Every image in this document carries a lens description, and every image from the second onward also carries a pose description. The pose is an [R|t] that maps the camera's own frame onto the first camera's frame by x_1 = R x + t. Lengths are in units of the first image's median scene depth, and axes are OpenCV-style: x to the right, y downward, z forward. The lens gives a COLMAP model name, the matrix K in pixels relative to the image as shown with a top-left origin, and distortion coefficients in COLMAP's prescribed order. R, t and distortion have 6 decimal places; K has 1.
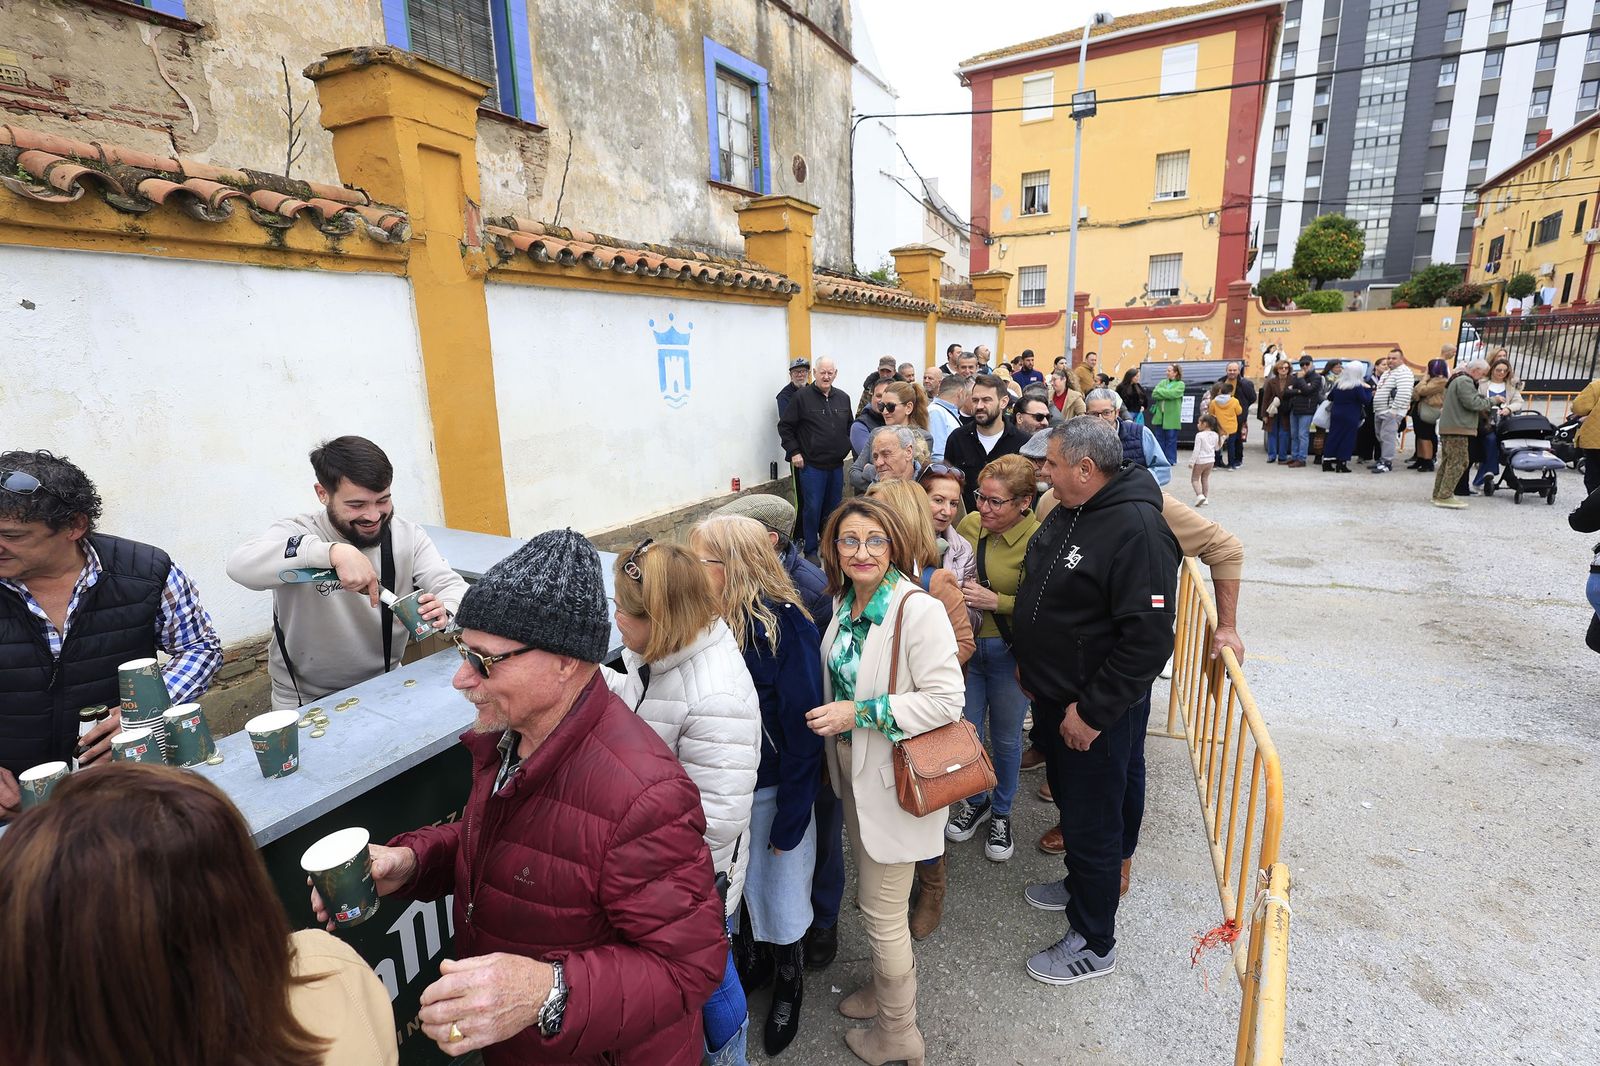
lens RADIAL K [[754.0, 0, 798.3], [0, 754.0, 531.3], [0, 0, 1]] dist [-0.002415, 0.000867]
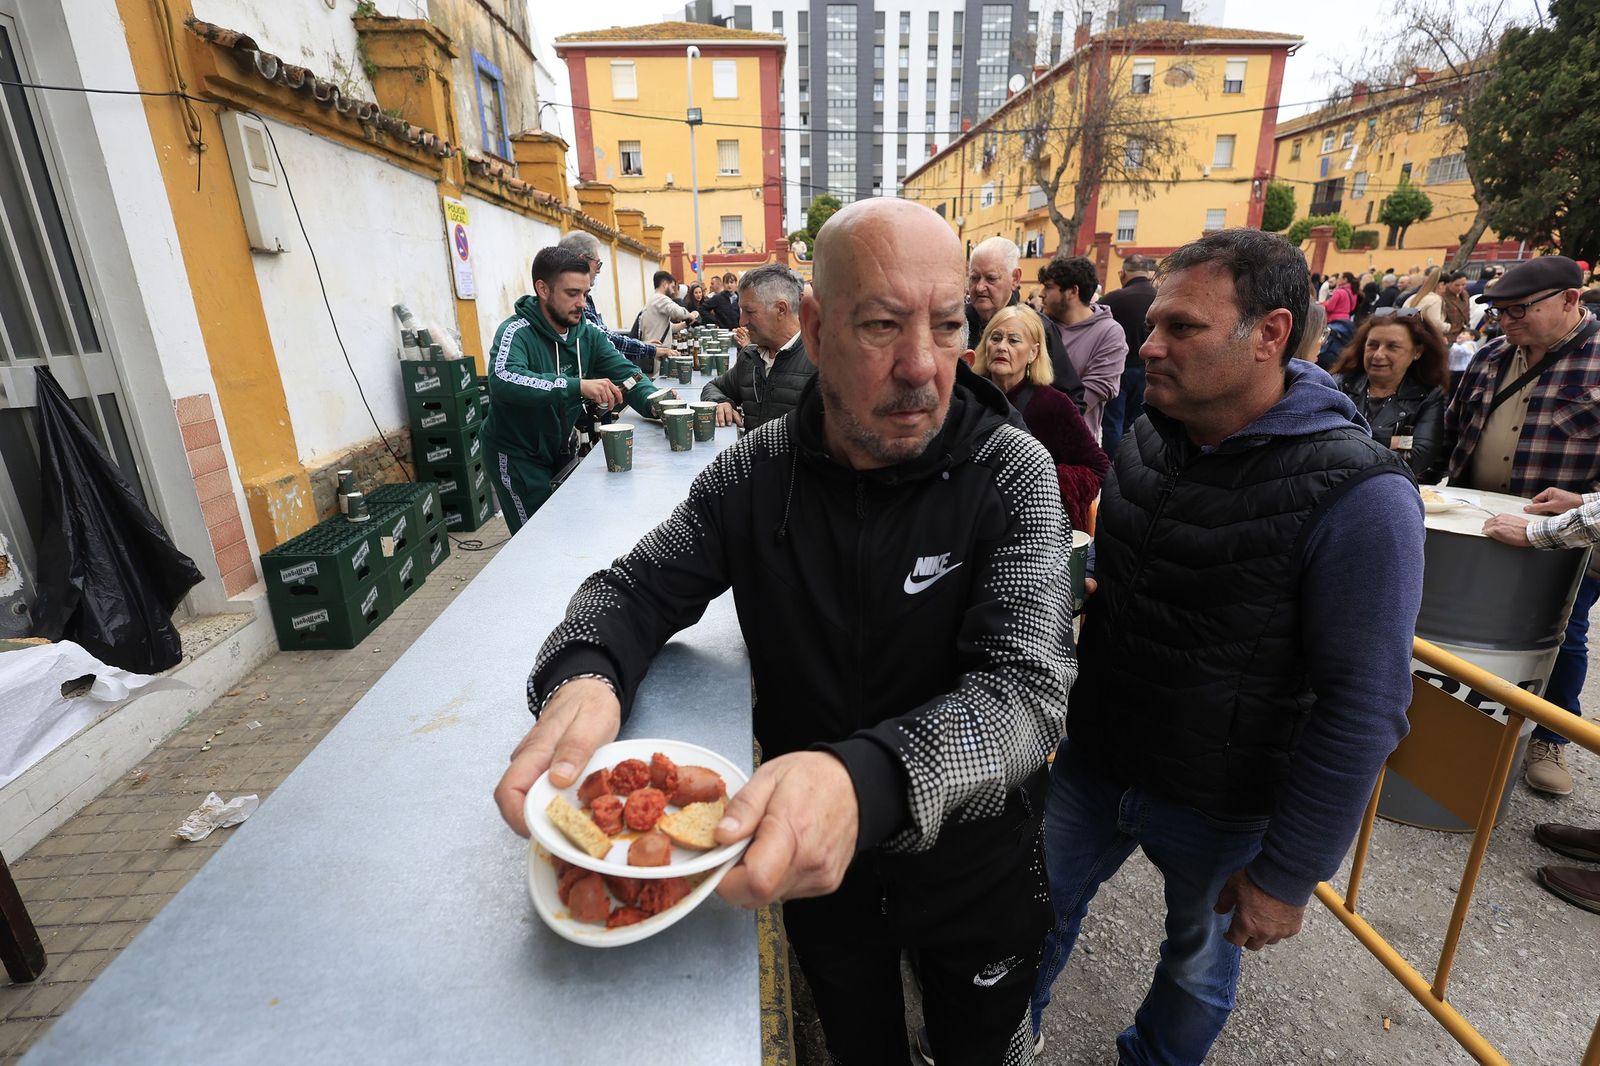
lens RADIAL K [[743.1, 0, 800.0], [0, 743.1, 533.0], [0, 0, 1]] dist [-0.000278, -0.000205]
pose [[0.841730, -0.152414, 0.517938, -0.184555], [0.114076, 0.987875, 0.105310, 0.070684], [-0.527709, -0.029559, 0.848911, -0.220246]]
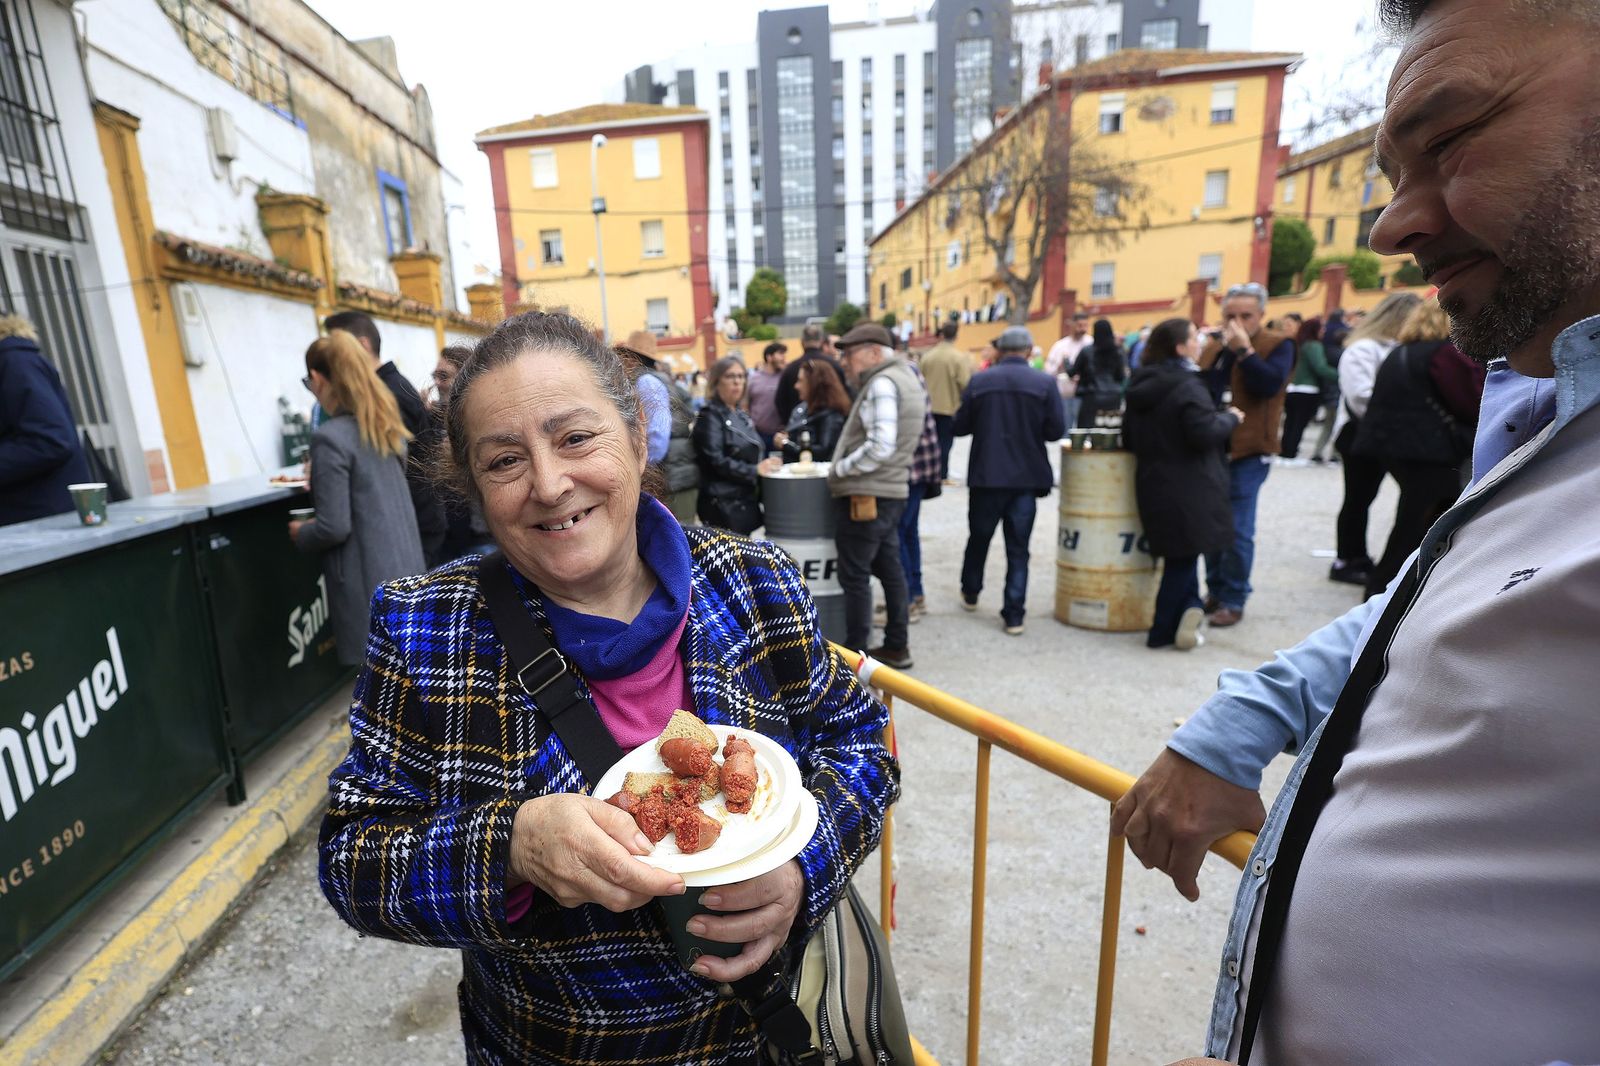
lens RADIAL K [[869.8, 0, 669.9], [0, 869.8, 618.4], [0, 0, 1]] dist [0.000893, -0.001093]
pose [[0.898754, -0.146412, 0.413285, -0.179553], [0.140012, 0.989084, 0.045919, 0.104417], [-0.415497, 0.016595, 0.909443, -0.340347]]
